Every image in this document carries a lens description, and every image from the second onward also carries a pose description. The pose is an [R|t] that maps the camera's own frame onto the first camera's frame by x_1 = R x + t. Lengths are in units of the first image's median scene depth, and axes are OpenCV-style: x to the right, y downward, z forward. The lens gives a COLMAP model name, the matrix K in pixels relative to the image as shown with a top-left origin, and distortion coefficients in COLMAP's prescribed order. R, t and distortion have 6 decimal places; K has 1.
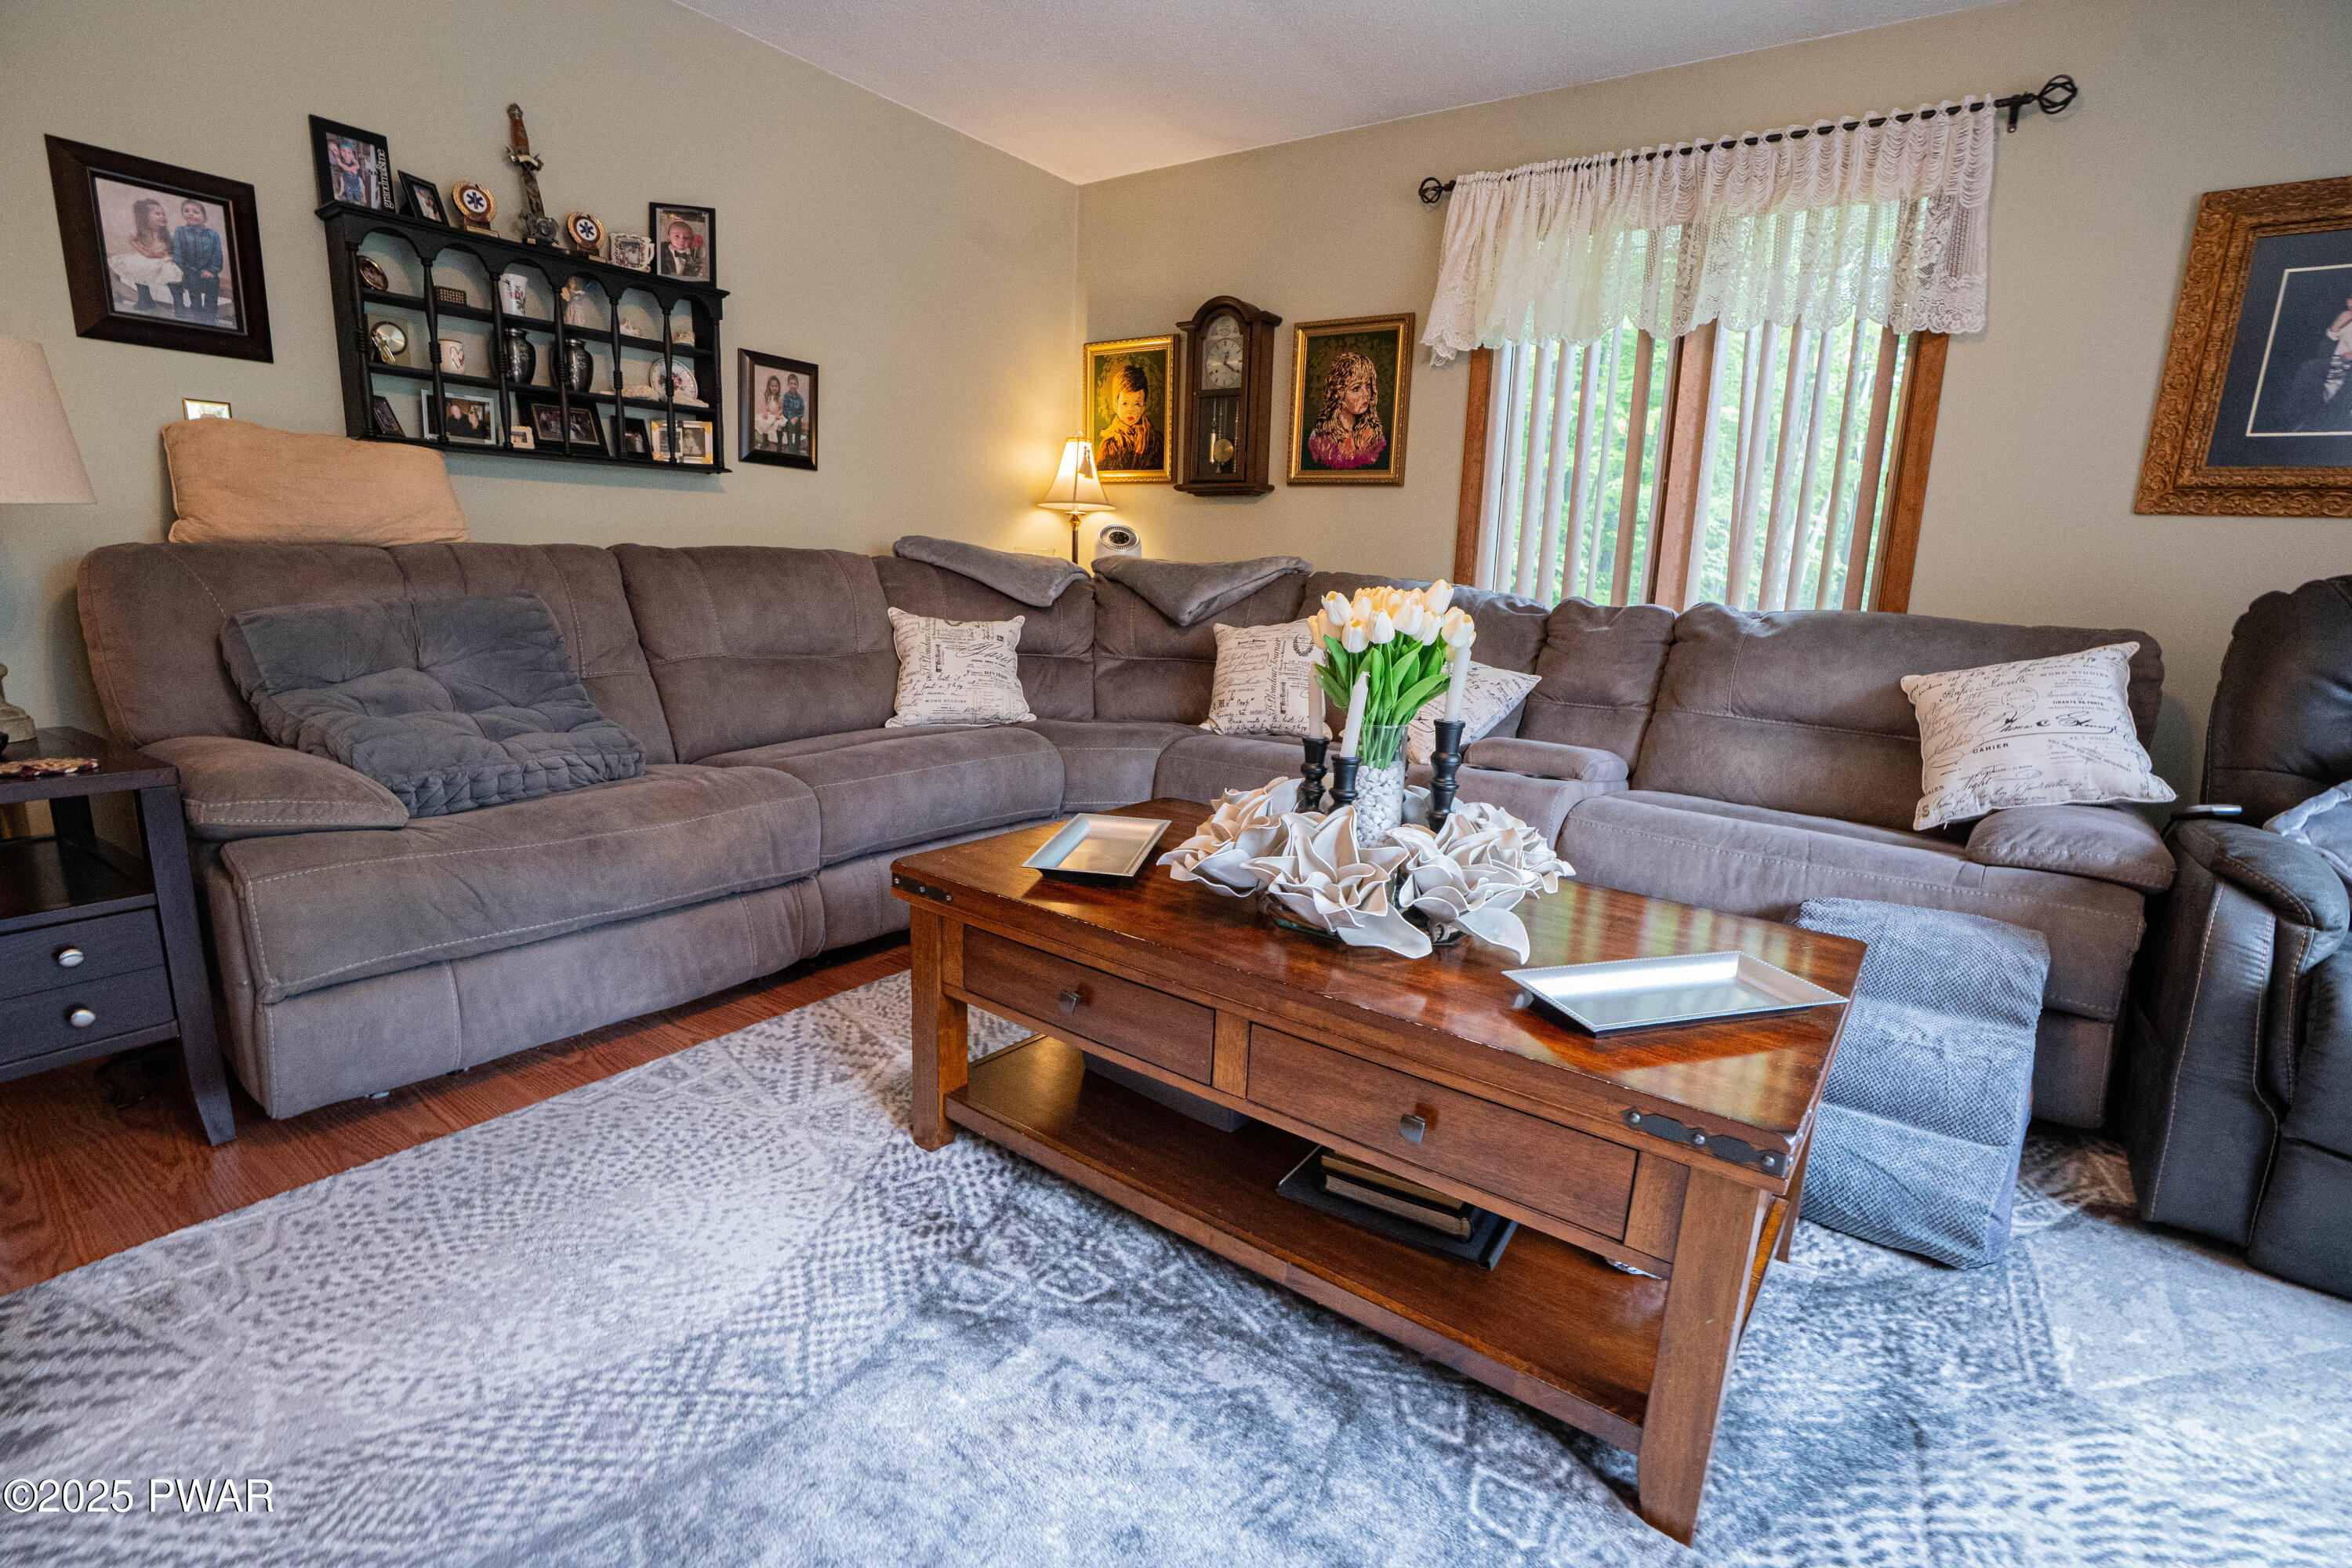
lens RADIAL K [[1093.0, 0, 1181.0], [0, 1093.0, 785.4], [0, 0, 1]] dist [-0.064704, 0.025113]
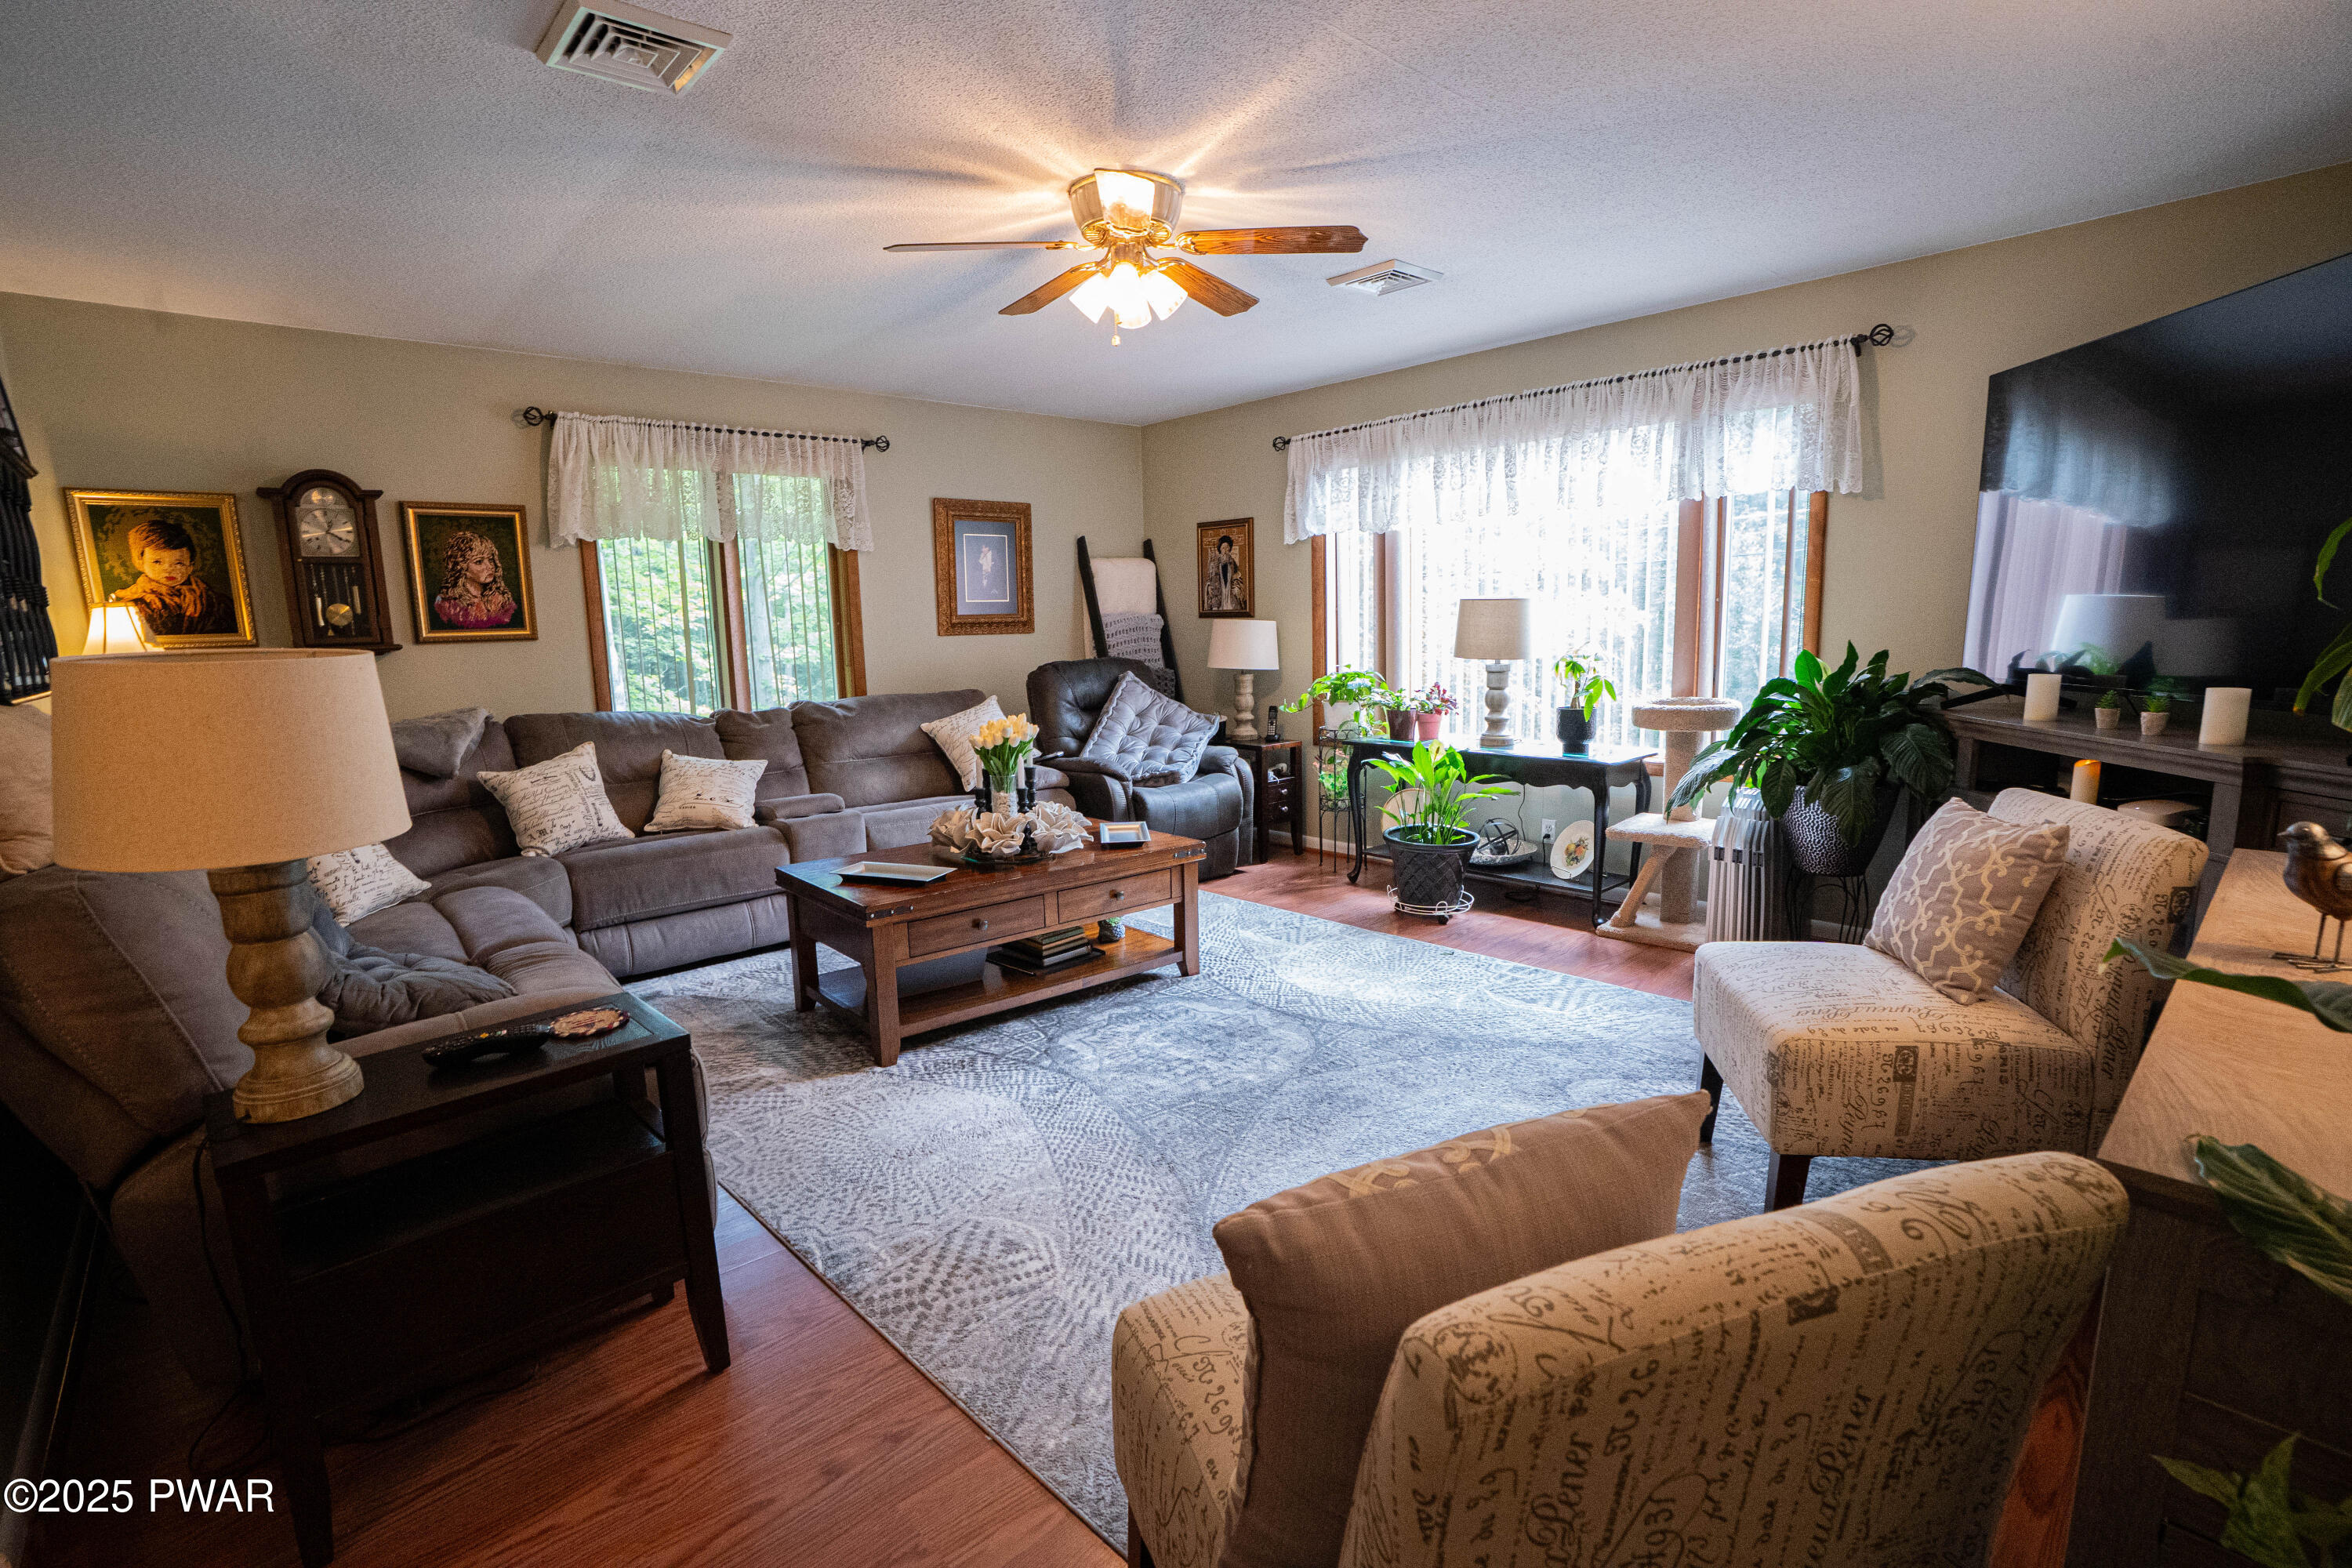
lens RADIAL K [[1093.0, 0, 1182.7], [0, 1093.0, 788.5], [0, 0, 1]] dist [-0.064704, 0.025113]
pose [[0.213559, -0.197519, 0.956754, -0.849857], [0.227973, 0.962385, 0.147795, -0.122668], [-0.949958, 0.186551, 0.250555, 0.012900]]
